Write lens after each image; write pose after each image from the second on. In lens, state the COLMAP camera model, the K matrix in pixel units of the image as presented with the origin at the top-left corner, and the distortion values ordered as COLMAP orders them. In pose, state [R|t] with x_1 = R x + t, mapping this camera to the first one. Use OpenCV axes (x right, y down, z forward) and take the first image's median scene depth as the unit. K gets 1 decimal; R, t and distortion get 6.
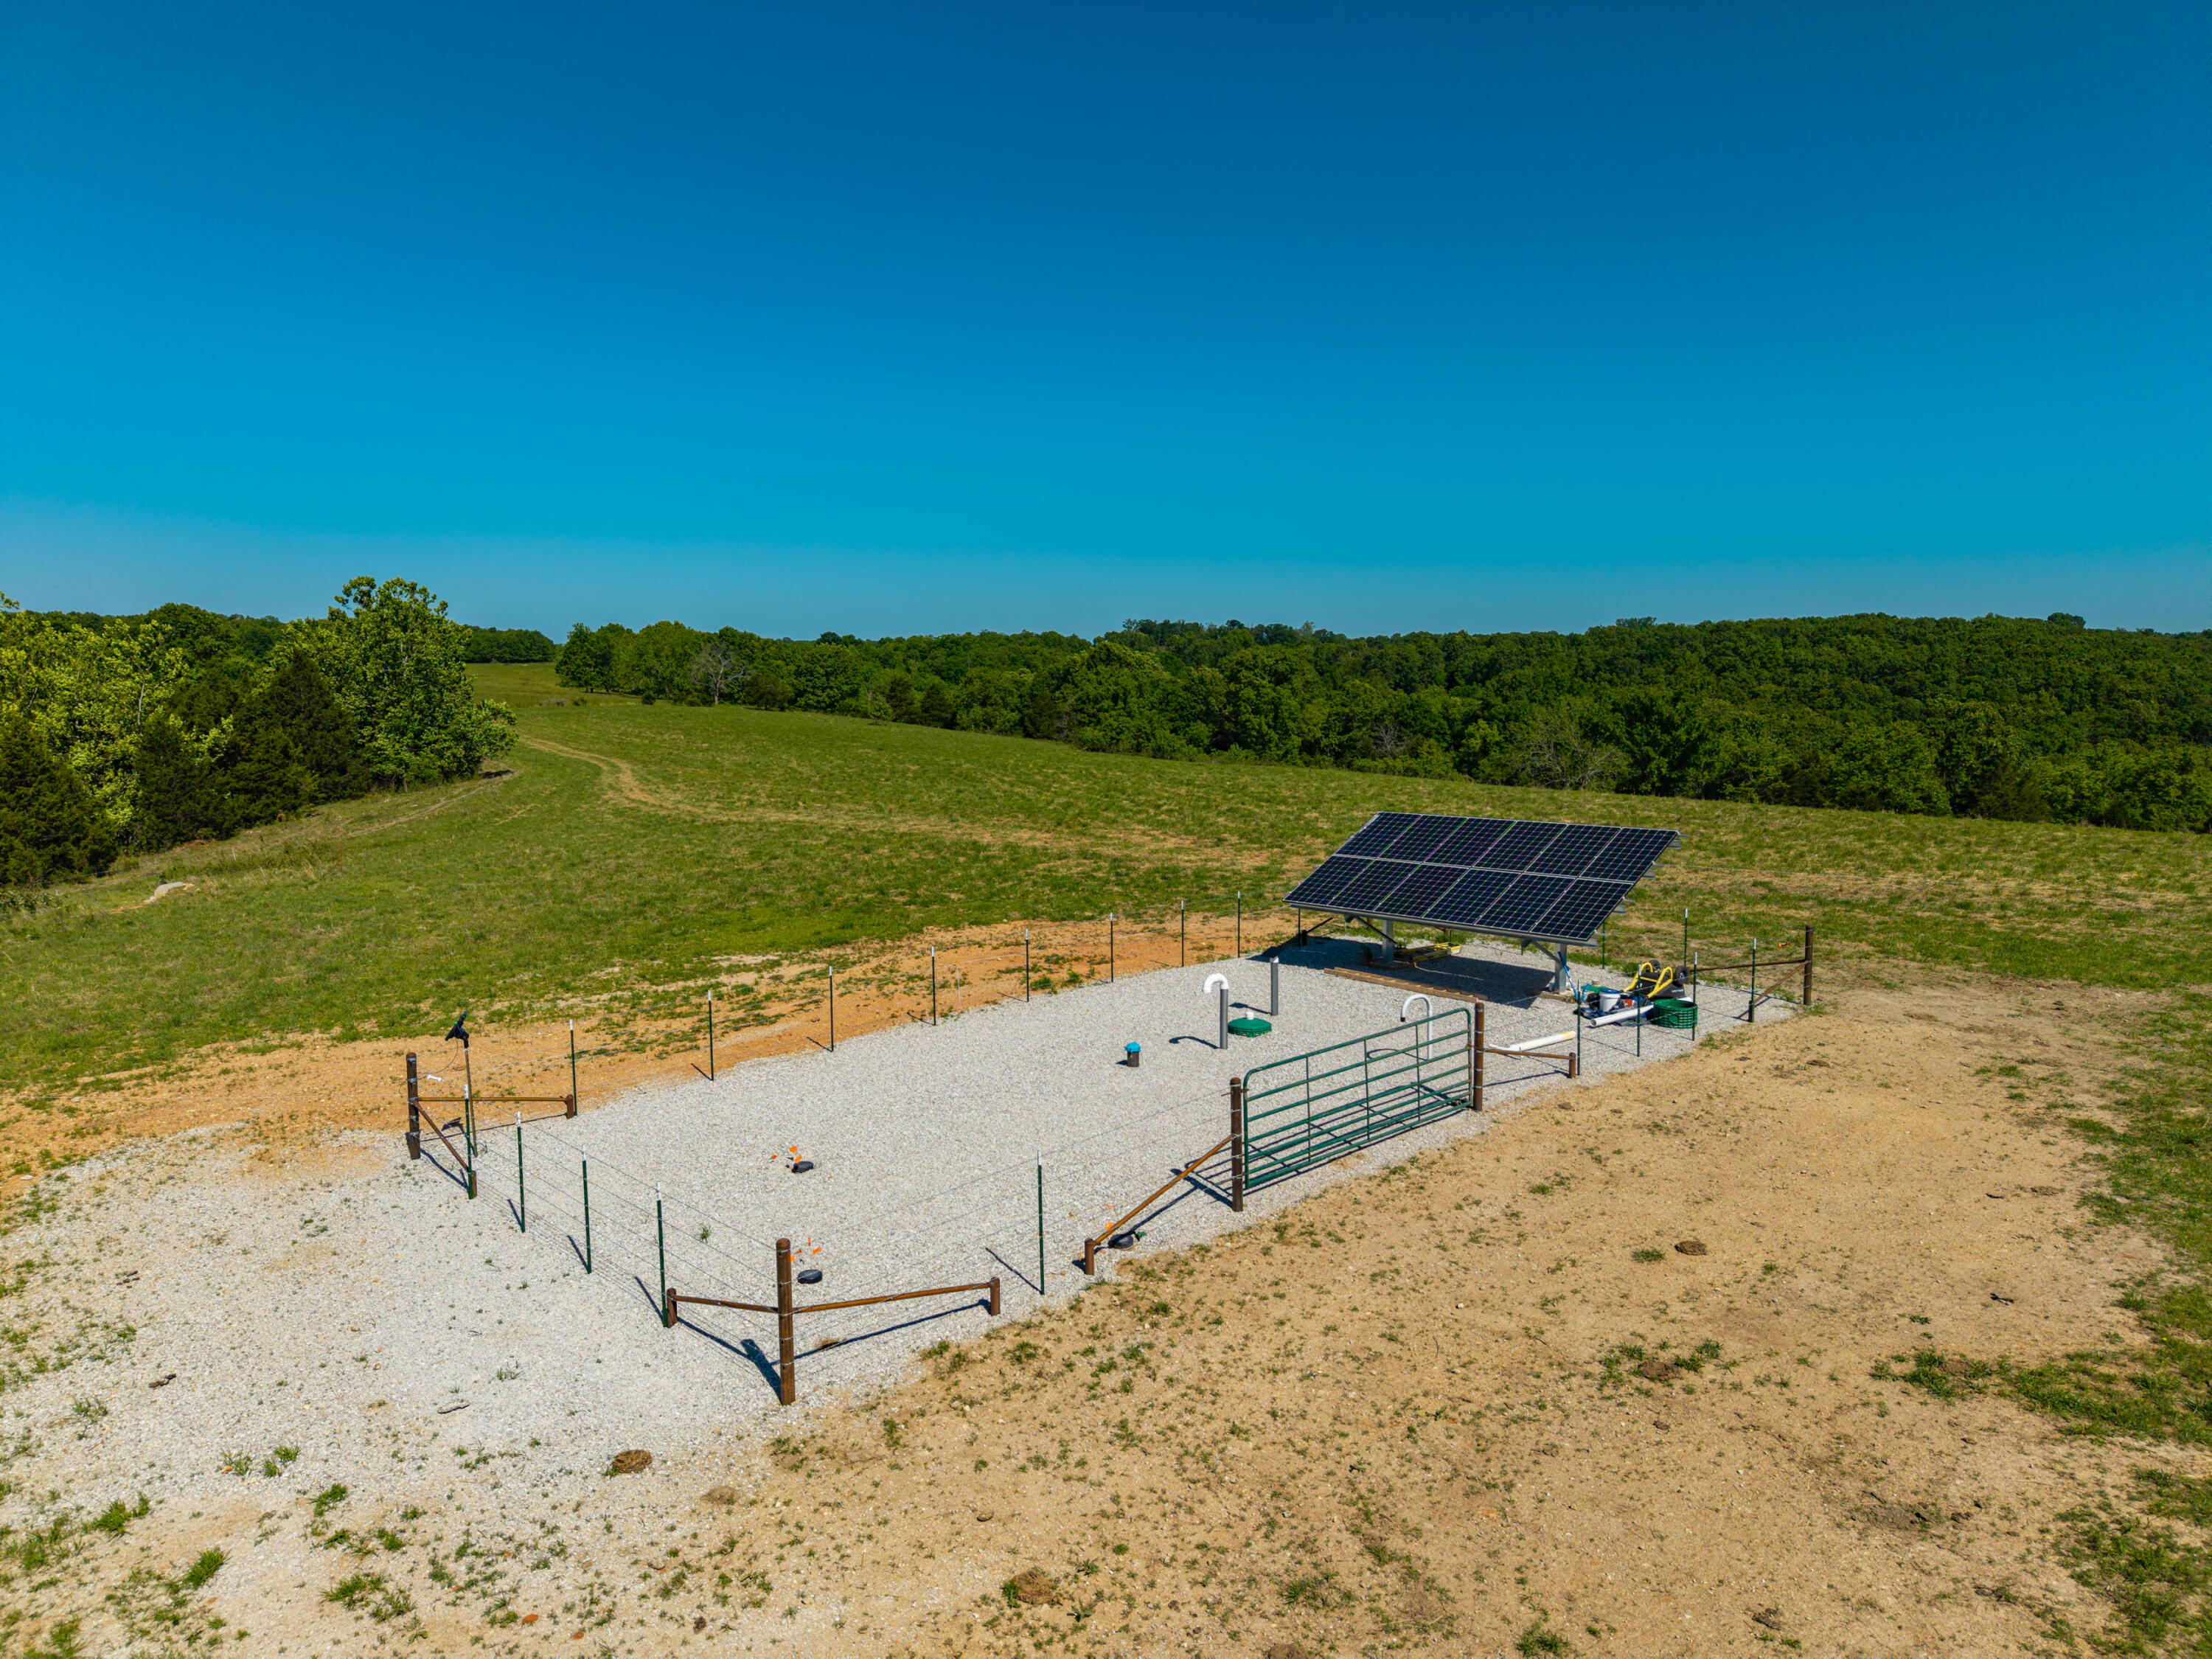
lens RADIAL K [[1512.5, 0, 1106.0], [0, 1512.5, 829.5], [0, 0, 1]] dist [-0.005848, 0.016014]
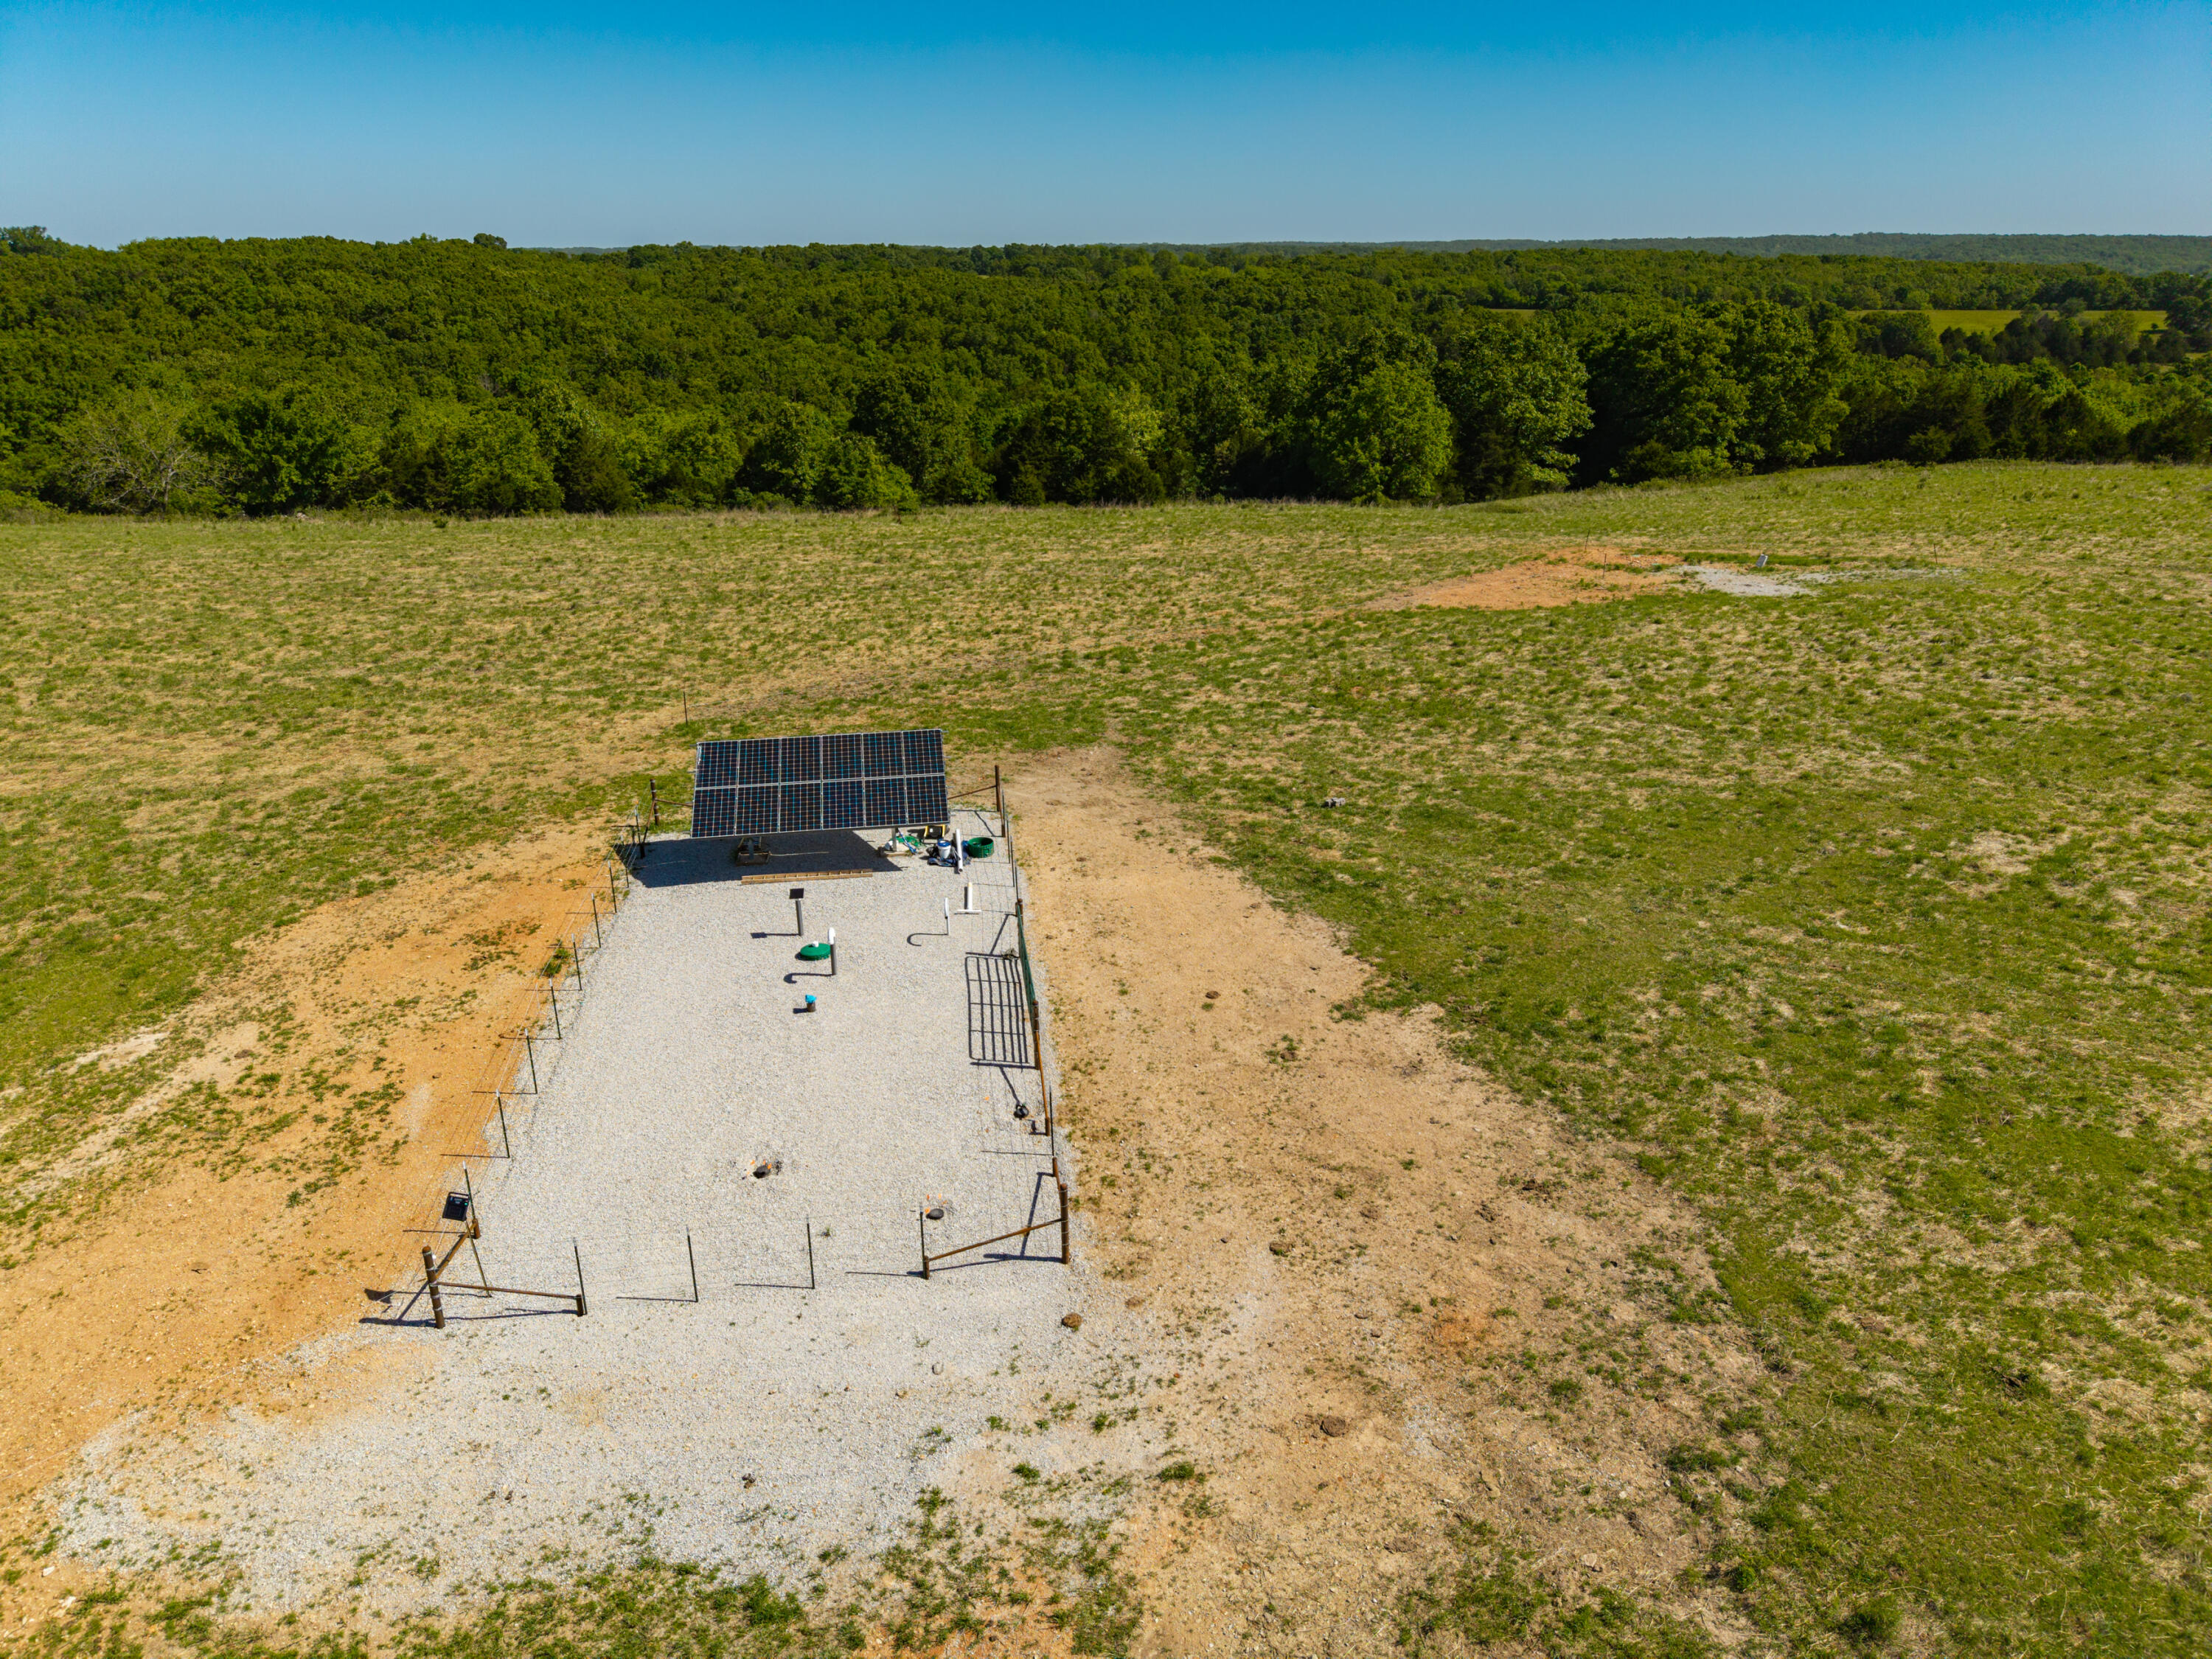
lens RADIAL K [[1488.2, 0, 1106.0], [0, 1488.2, 829.5], [0, 0, 1]] dist [0.044411, -0.047185]
pose [[0.576413, -0.295490, 0.761862, -1.313639], [0.092457, 0.949927, 0.298480, -0.624460], [-0.811911, -0.101609, 0.574871, -0.054151]]
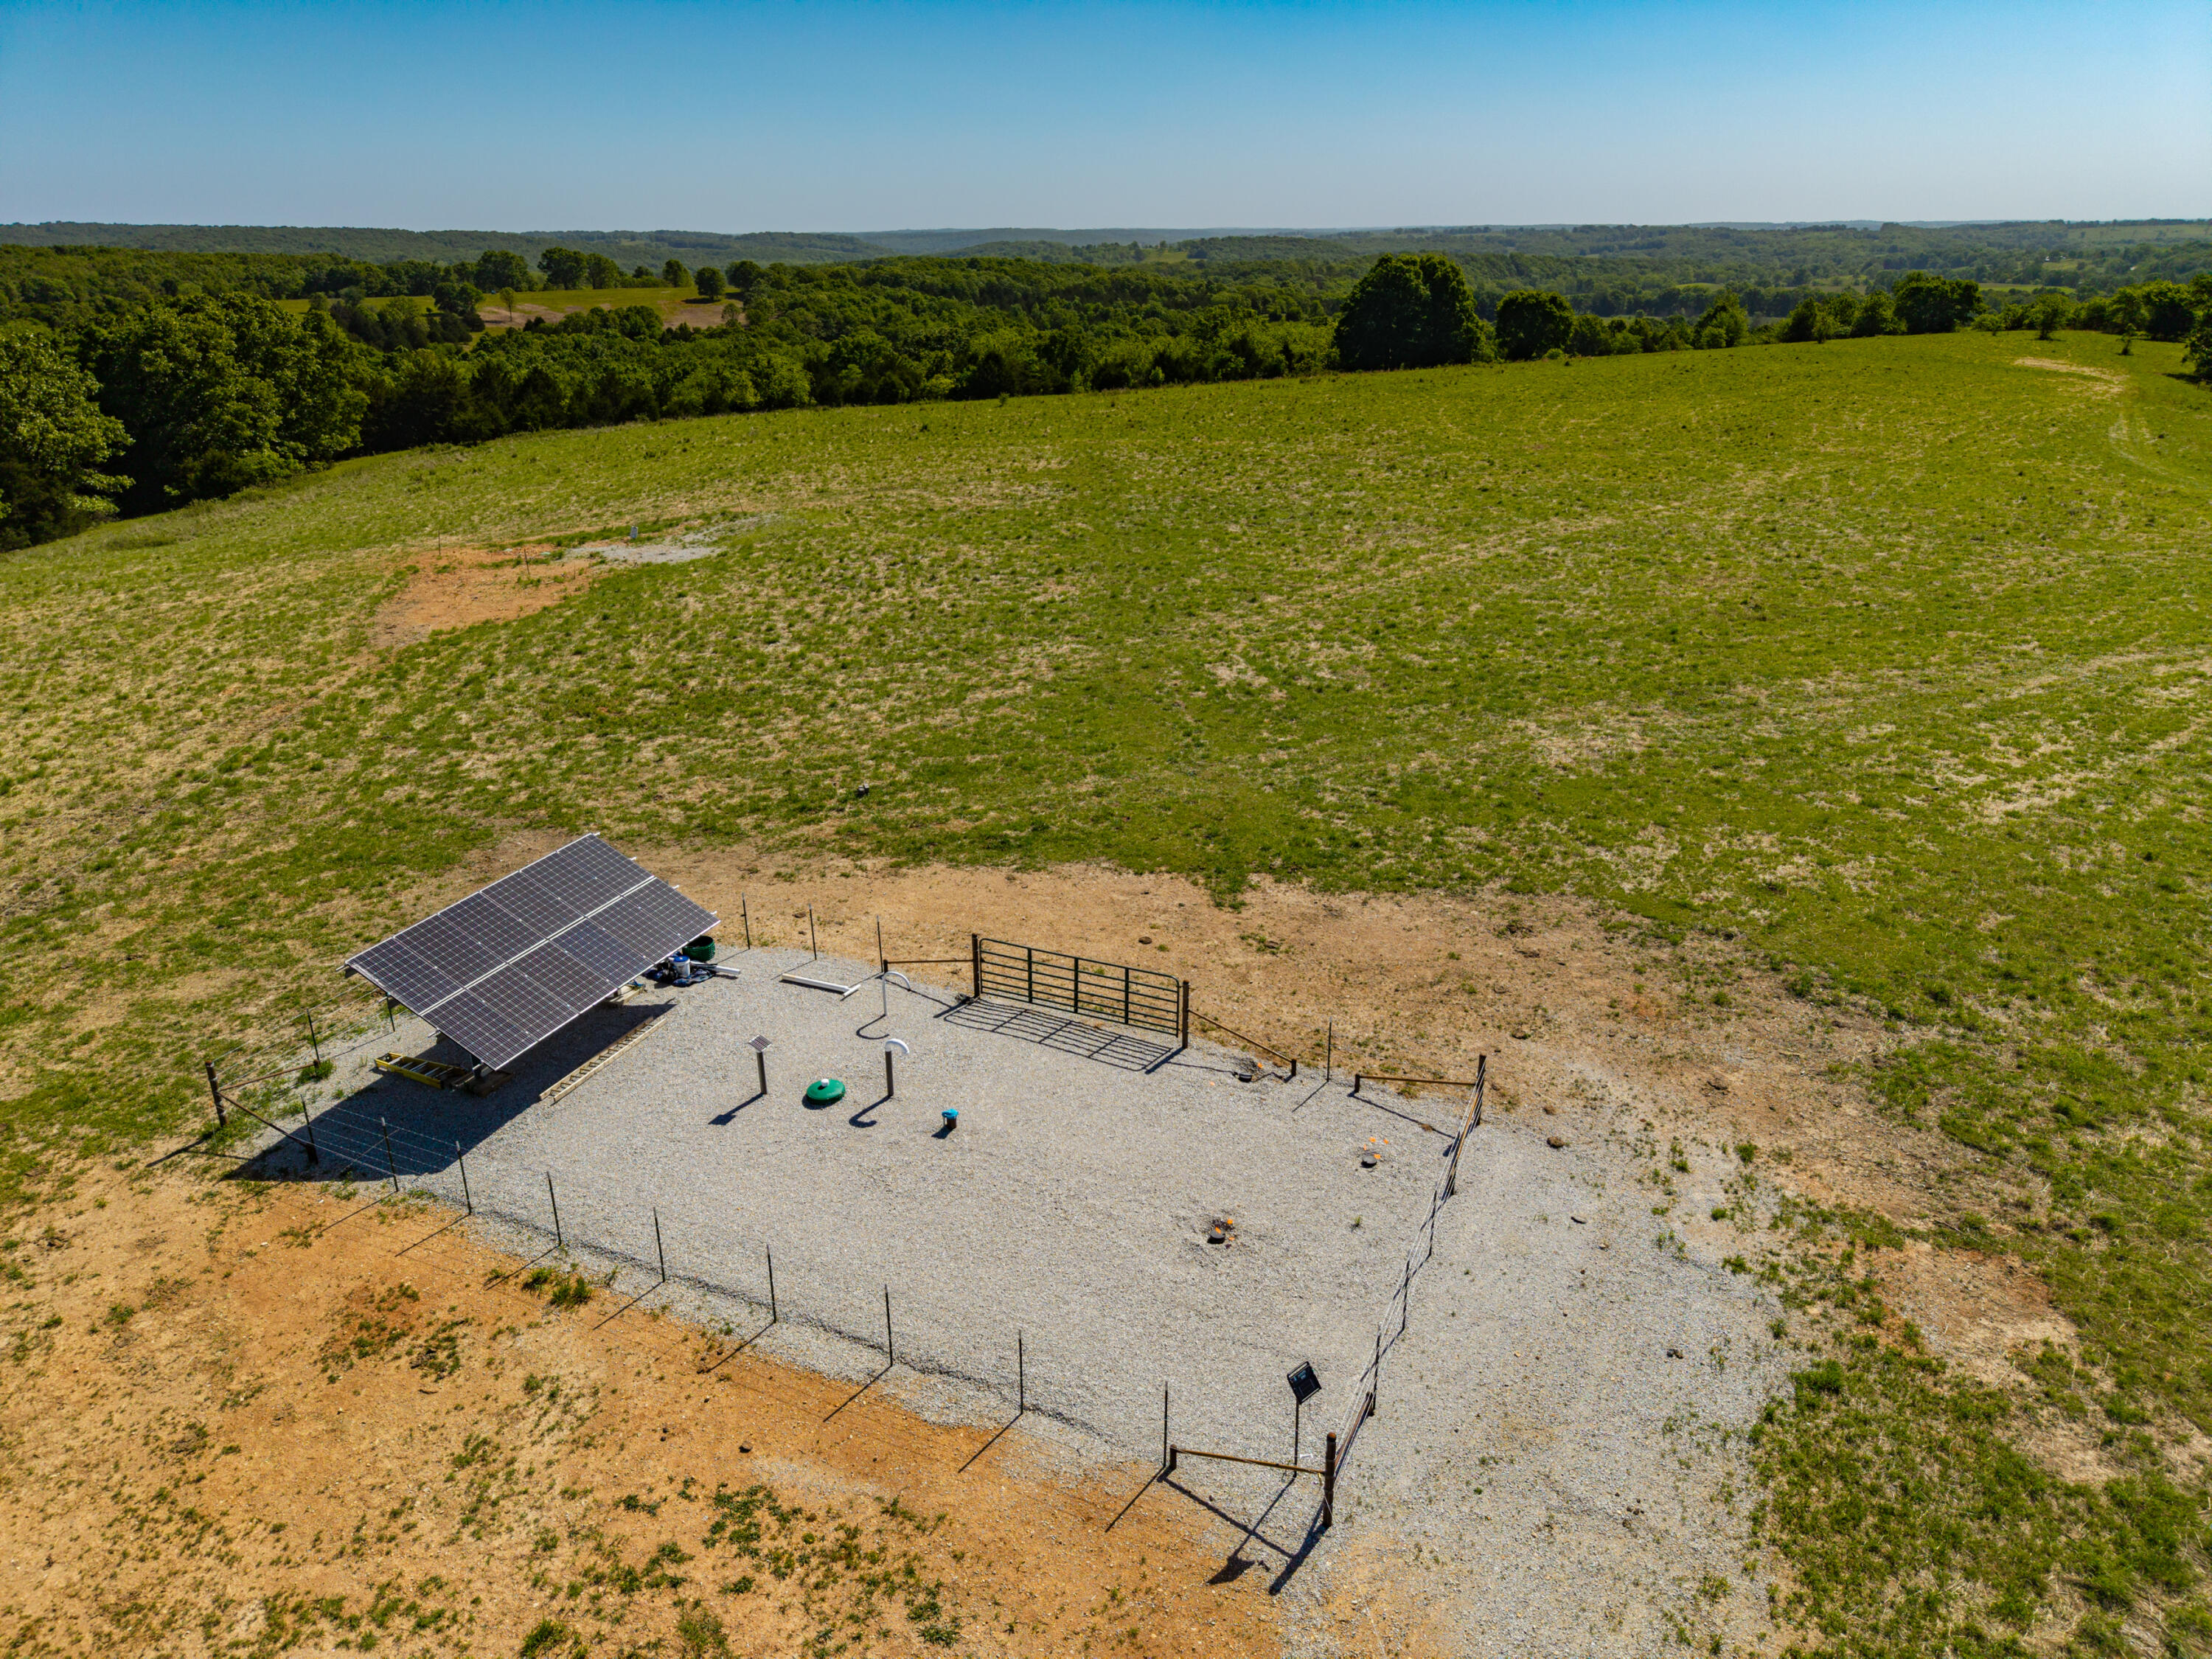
lens RADIAL K [[1488.2, 0, 1106.0], [0, 1488.2, 829.5], [0, 0, 1]] dist [0.044411, -0.047185]
pose [[-0.412558, -0.333014, 0.847878, -1.502203], [0.099579, 0.908716, 0.405362, -0.827203], [-0.905472, 0.251667, -0.341737, 1.906660]]
